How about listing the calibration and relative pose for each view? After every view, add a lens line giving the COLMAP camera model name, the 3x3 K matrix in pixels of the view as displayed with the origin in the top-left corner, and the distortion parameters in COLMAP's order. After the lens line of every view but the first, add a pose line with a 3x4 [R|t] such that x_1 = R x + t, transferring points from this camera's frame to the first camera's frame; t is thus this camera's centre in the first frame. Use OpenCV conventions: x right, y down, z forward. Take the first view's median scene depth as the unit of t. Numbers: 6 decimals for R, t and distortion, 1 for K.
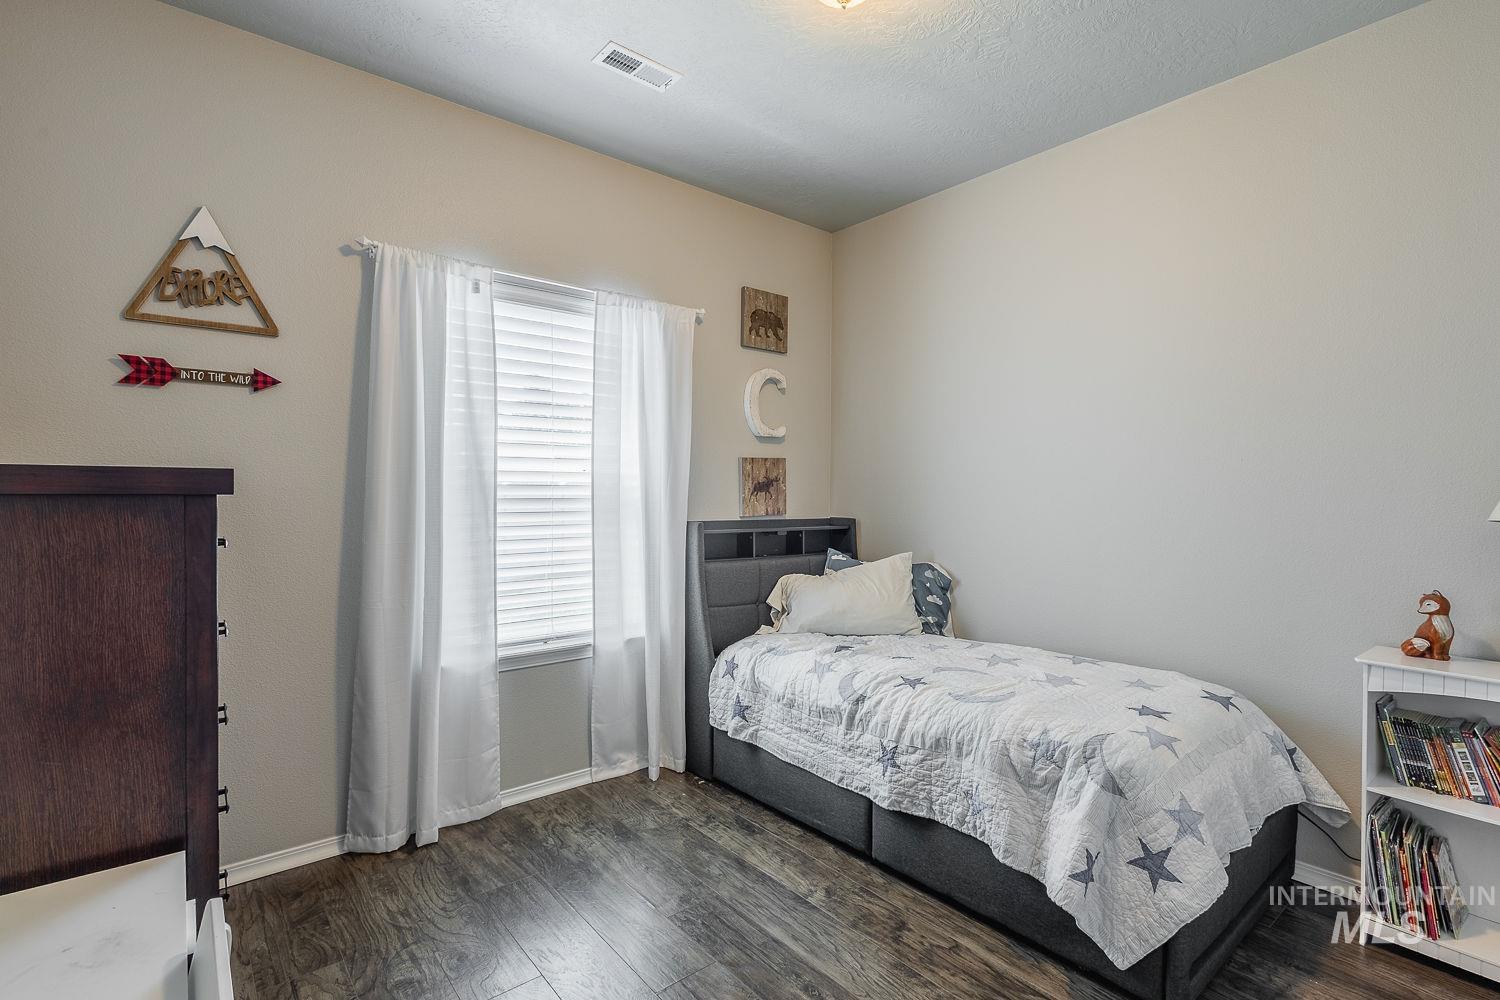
lens RADIAL K [[699.2, 0, 748.7], [0, 699.2, 499.5], [0, 0, 1]] dist [0.008099, -0.000980]
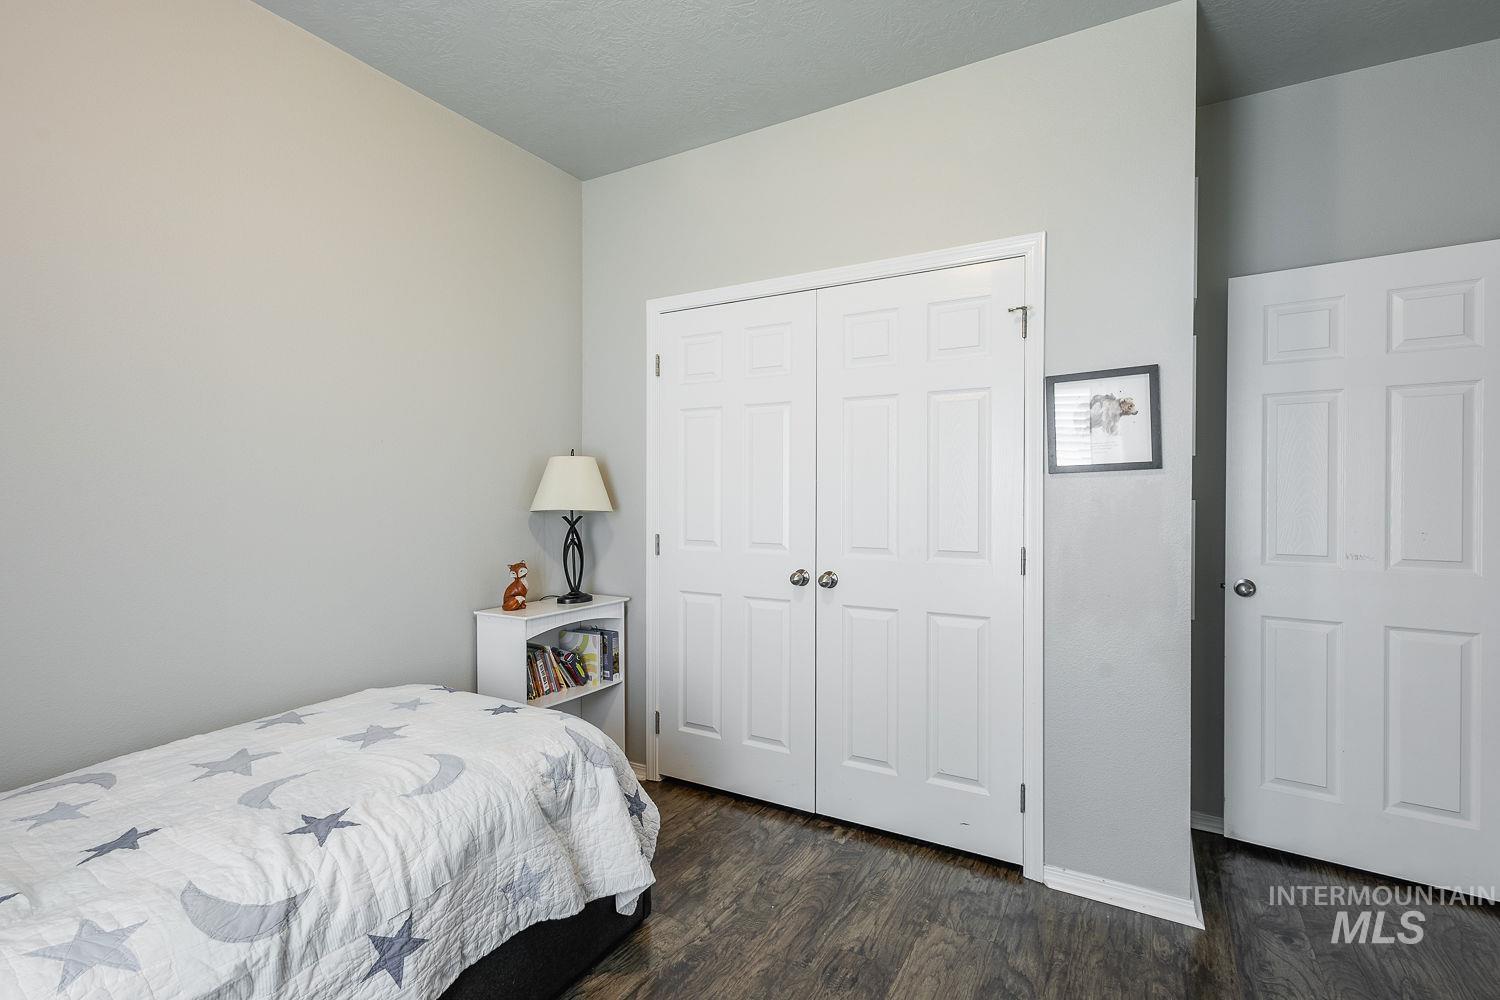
lens RADIAL K [[699.2, 0, 748.7], [0, 699.2, 499.5], [0, 0, 1]] dist [0.008099, -0.000980]
pose [[-0.343900, -0.014085, 0.938901, -0.462800], [0.009888, 0.999778, 0.018620, -0.014049], [-0.938954, 0.015687, -0.343684, 0.949555]]
